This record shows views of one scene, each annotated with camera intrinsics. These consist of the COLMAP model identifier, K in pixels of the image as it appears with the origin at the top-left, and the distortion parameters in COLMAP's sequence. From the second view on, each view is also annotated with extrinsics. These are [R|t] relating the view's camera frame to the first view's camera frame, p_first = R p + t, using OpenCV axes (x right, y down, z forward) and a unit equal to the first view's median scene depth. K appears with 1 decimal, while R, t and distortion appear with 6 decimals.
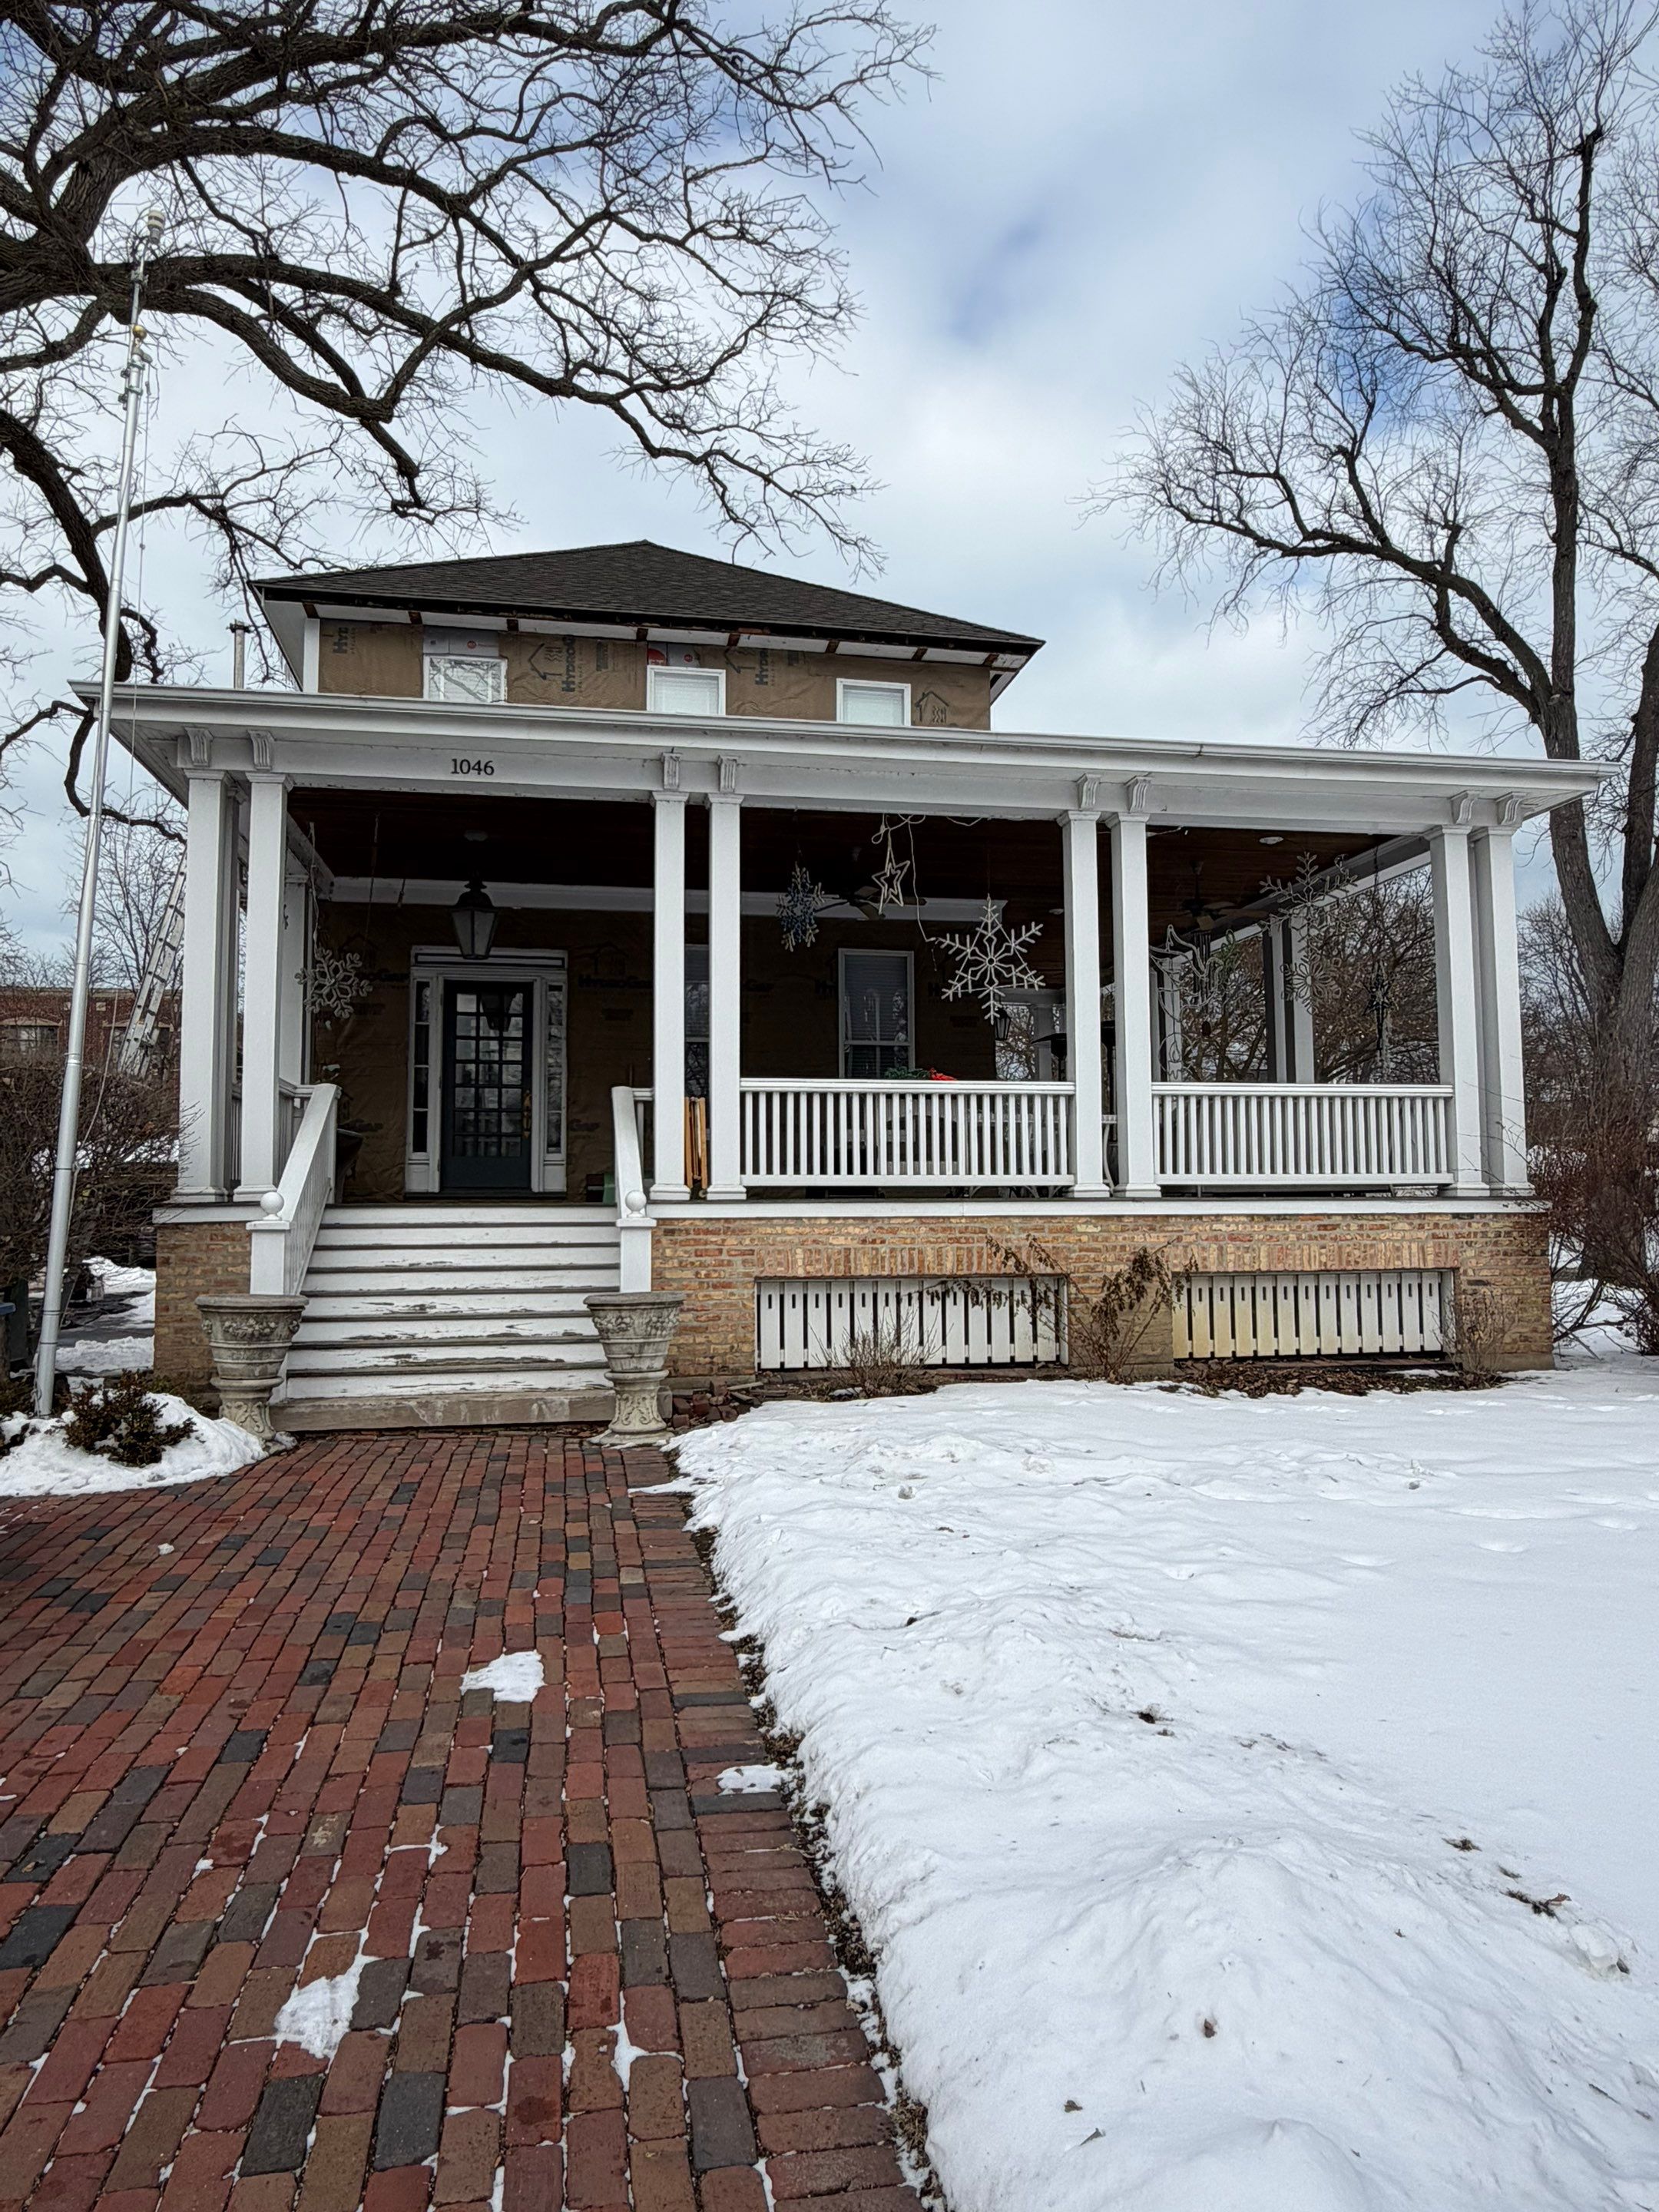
lens RADIAL K [[1418.1, 0, 829.5], [0, 1418.1, 1106.0], [0, 0, 1]] dist [-0.014425, 0.035263]
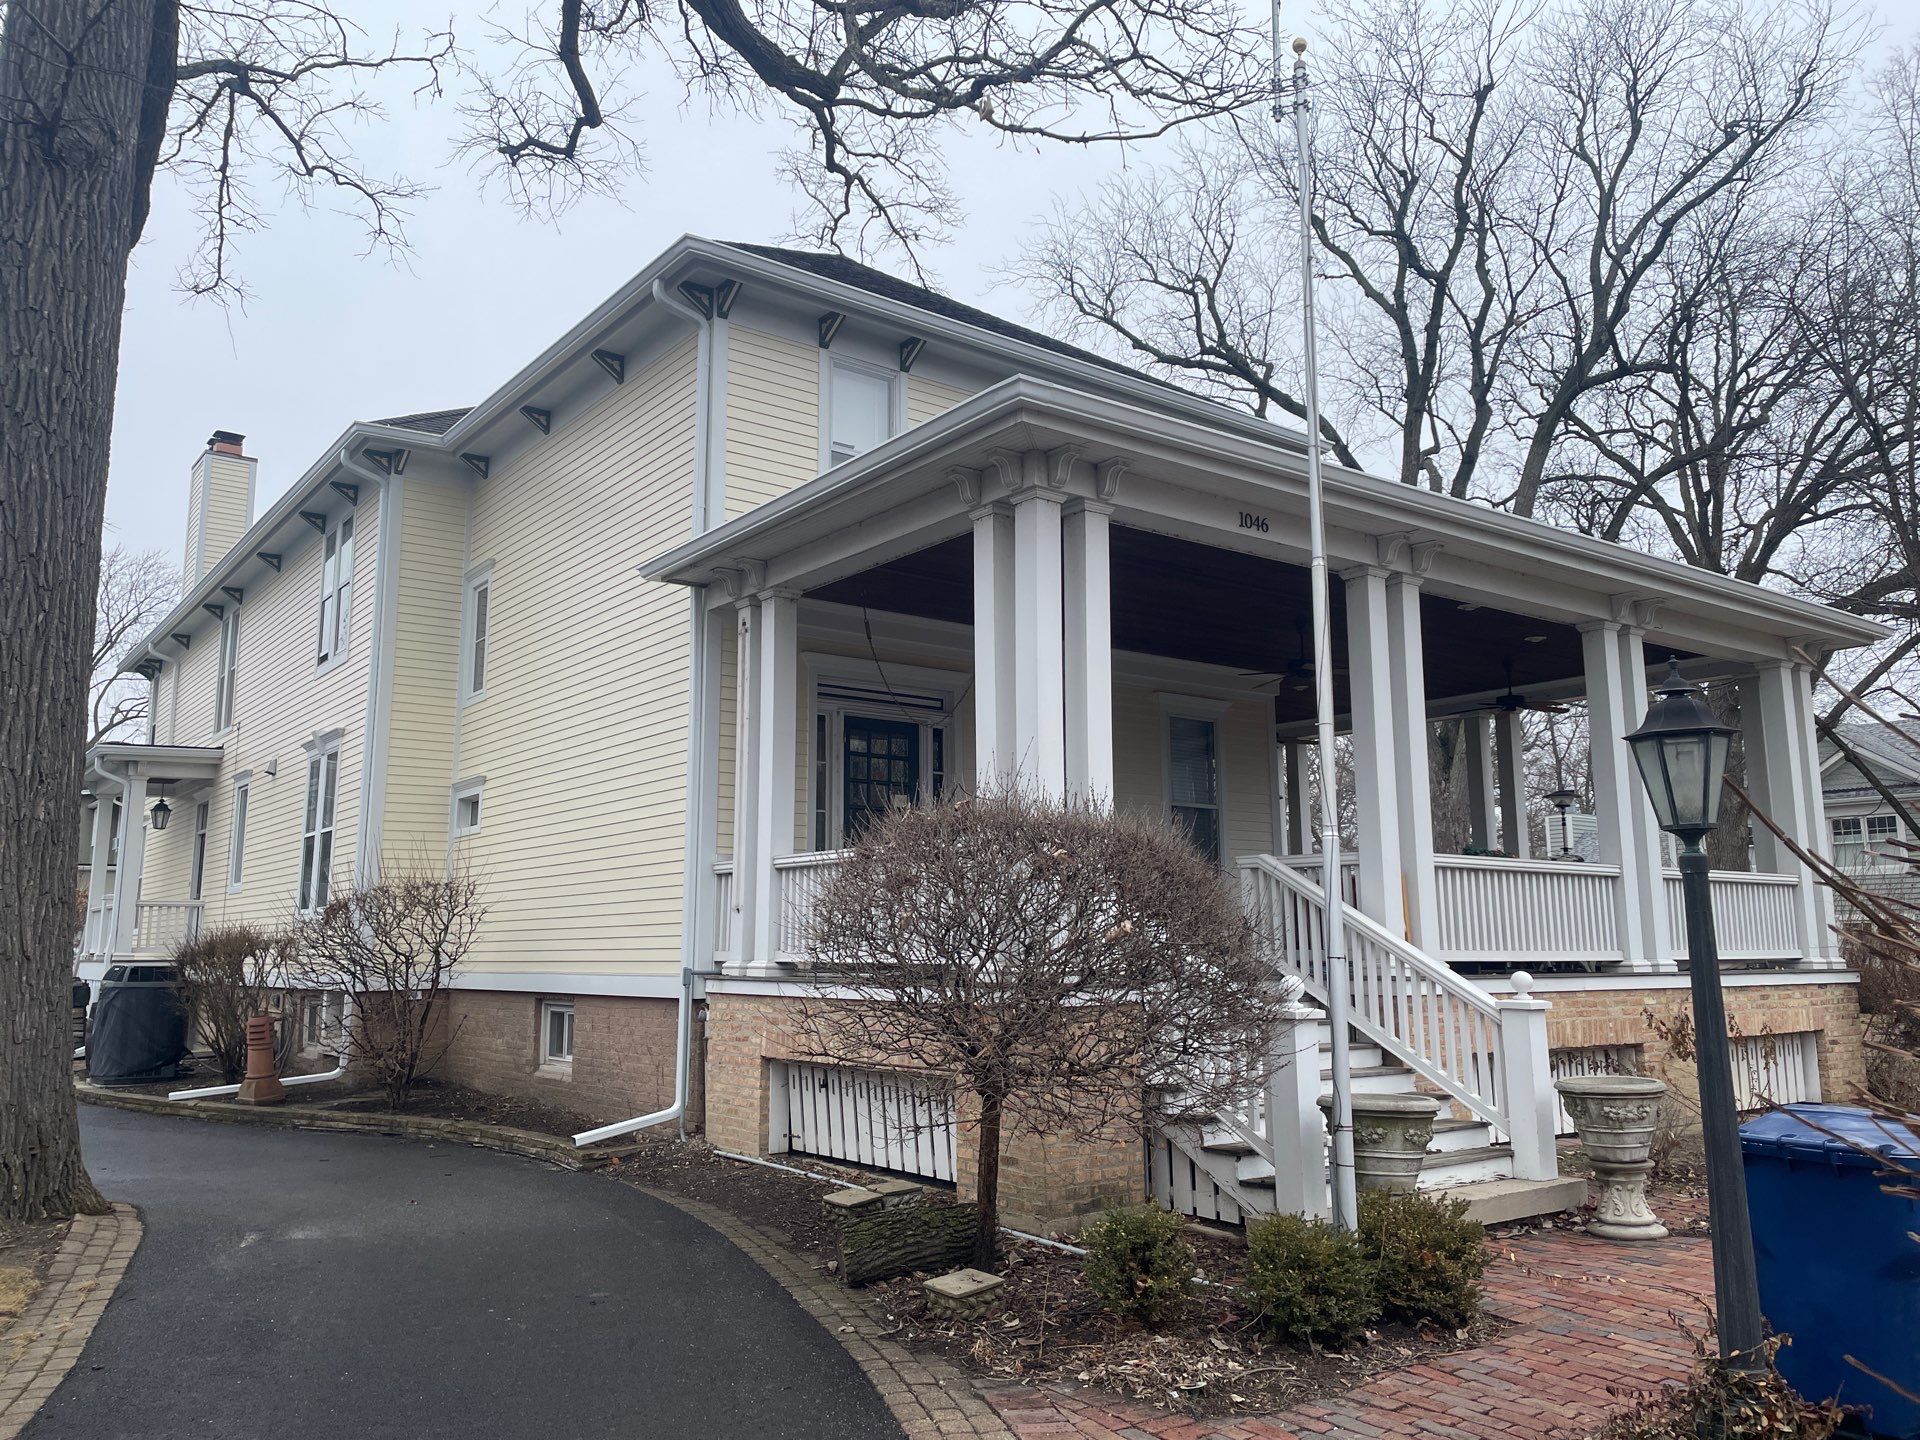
lens RADIAL K [[1431.7, 0, 960.0], [0, 1431.7, 720.0], [0, 0, 1]] dist [0.120266, -0.162947]
pose [[0.894527, 0.072057, 0.441167, -0.778108], [-0.037208, 0.995500, -0.087153, -0.011522], [-0.445462, 0.061546, 0.893183, 0.203103]]
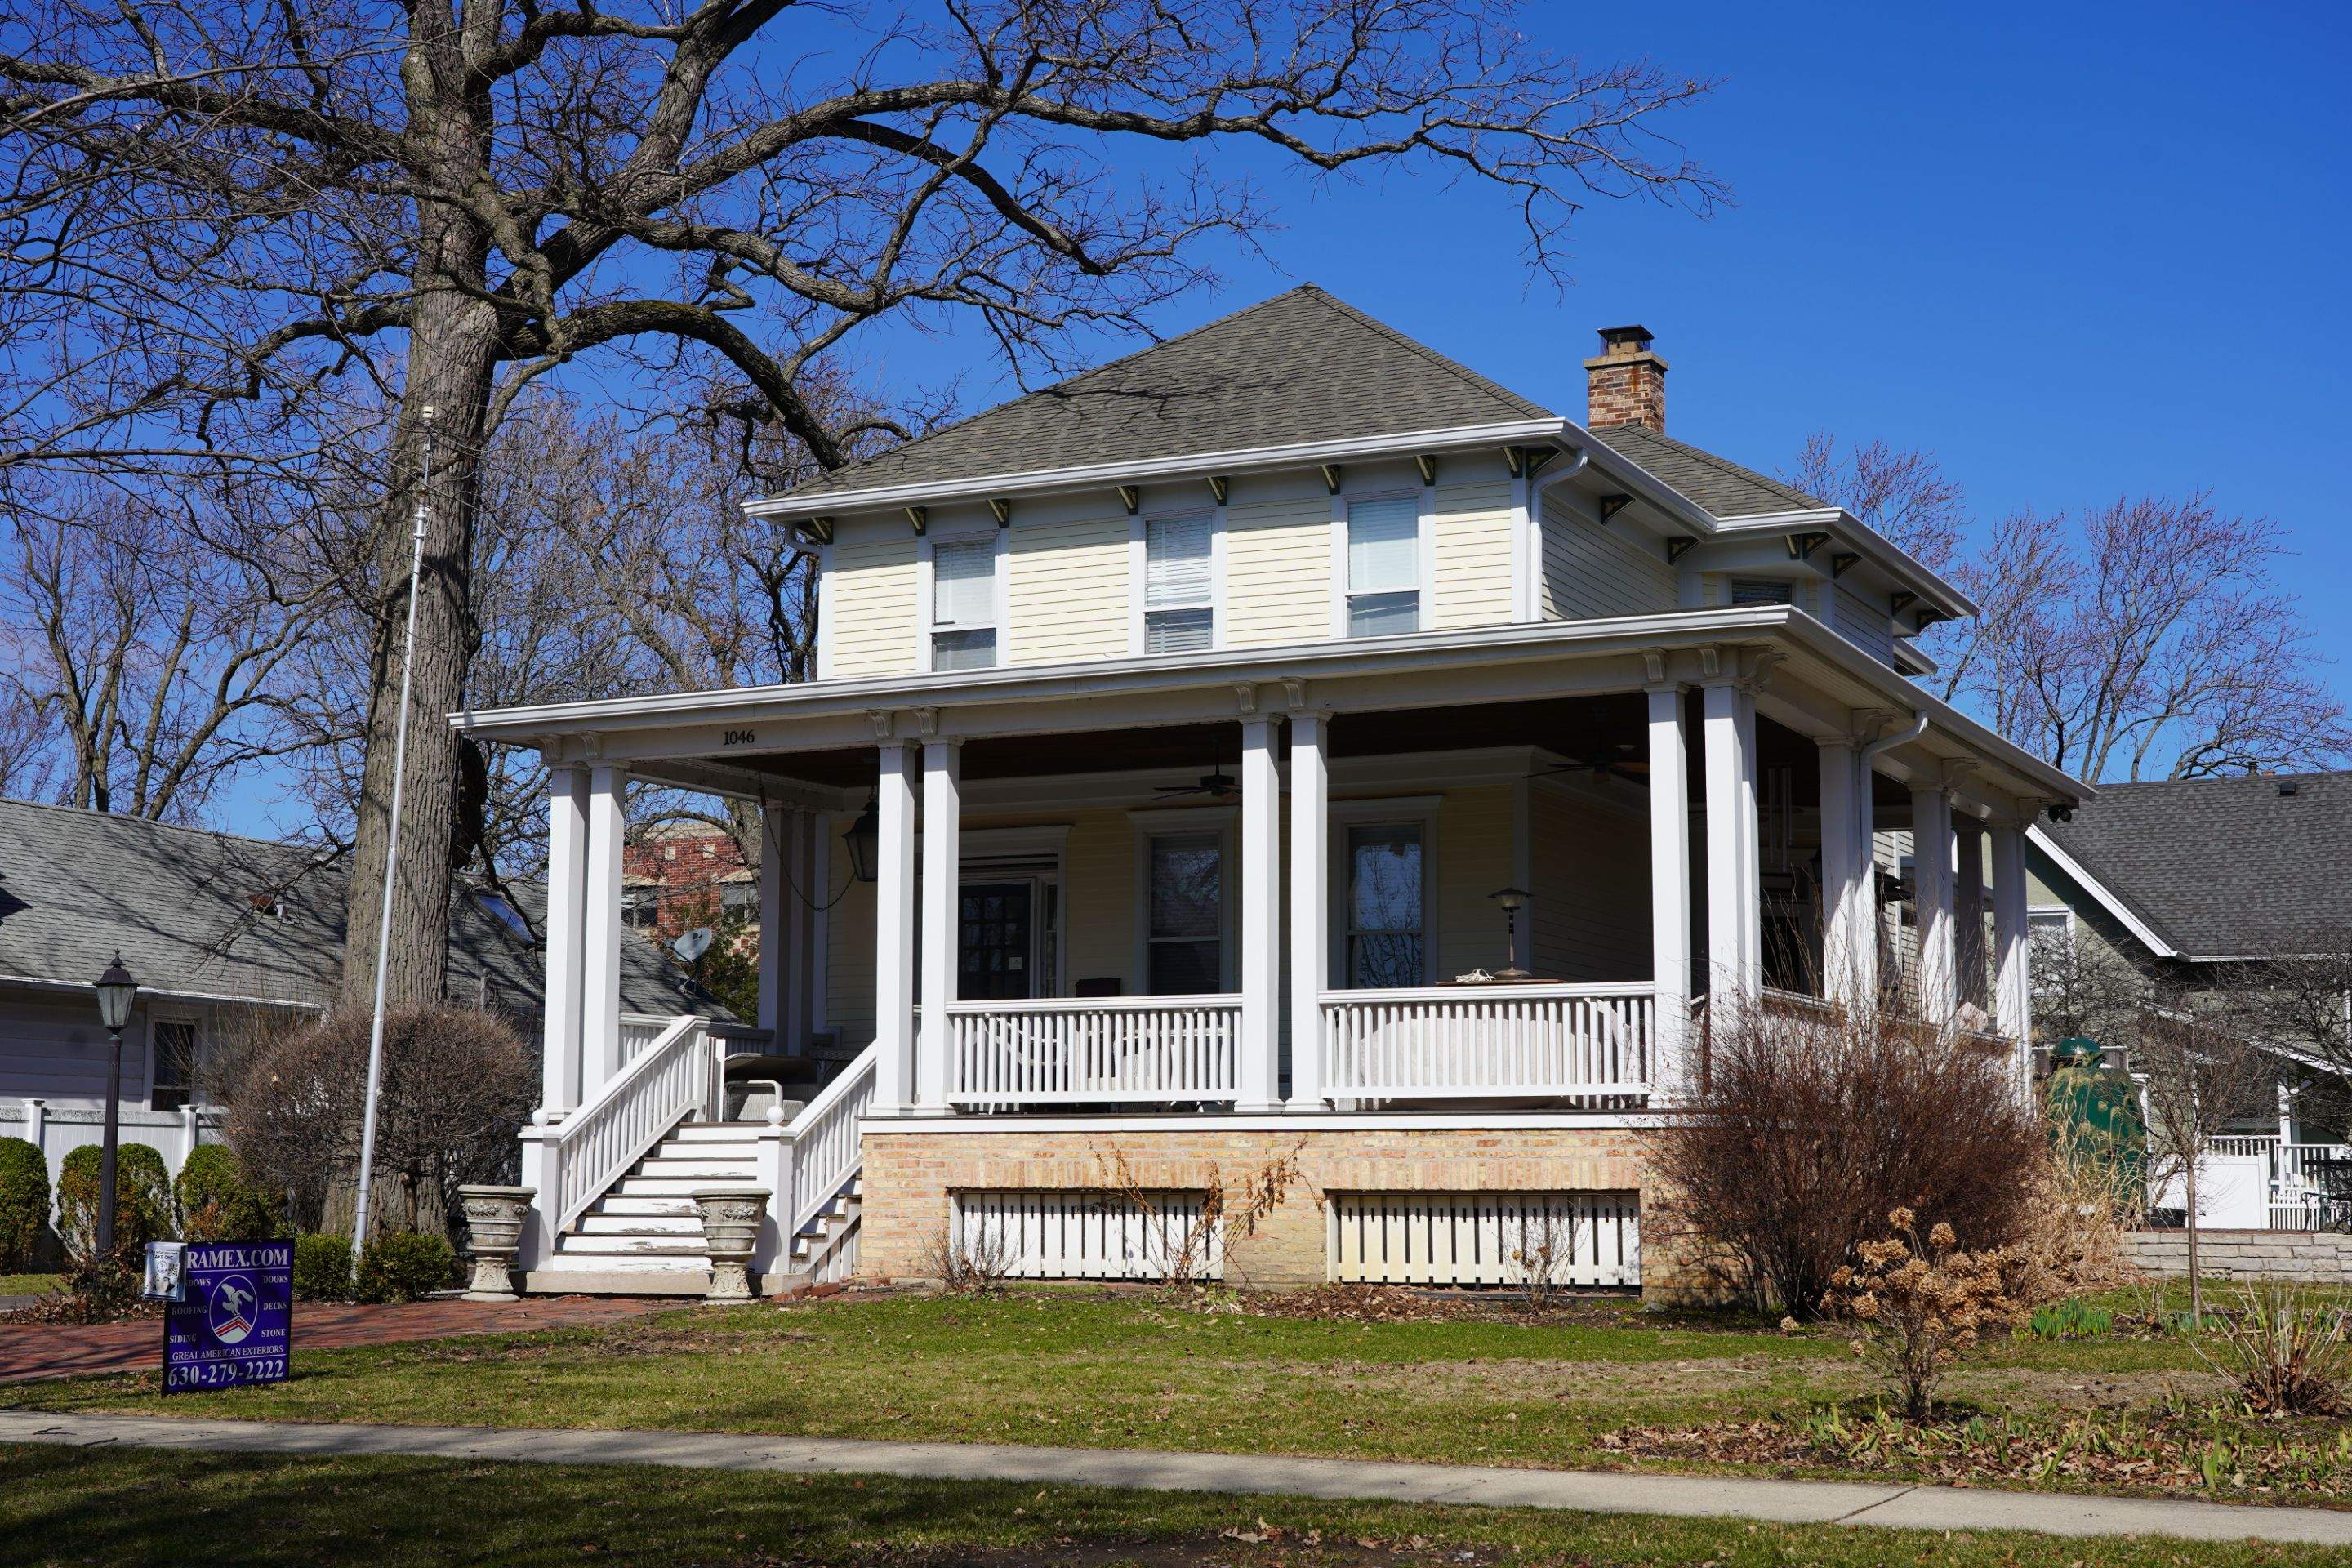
lens RADIAL K [[3235.3, 0, 1164.3], [0, 3235.3, 781.7], [0, 0, 1]] dist [-0.018402, -0.000237]
pose [[0.804781, -0.066763, -0.589805, 1.418752], [0.037308, 0.997379, -0.061992, -0.025649], [0.592398, 0.027885, 0.805163, -0.810826]]
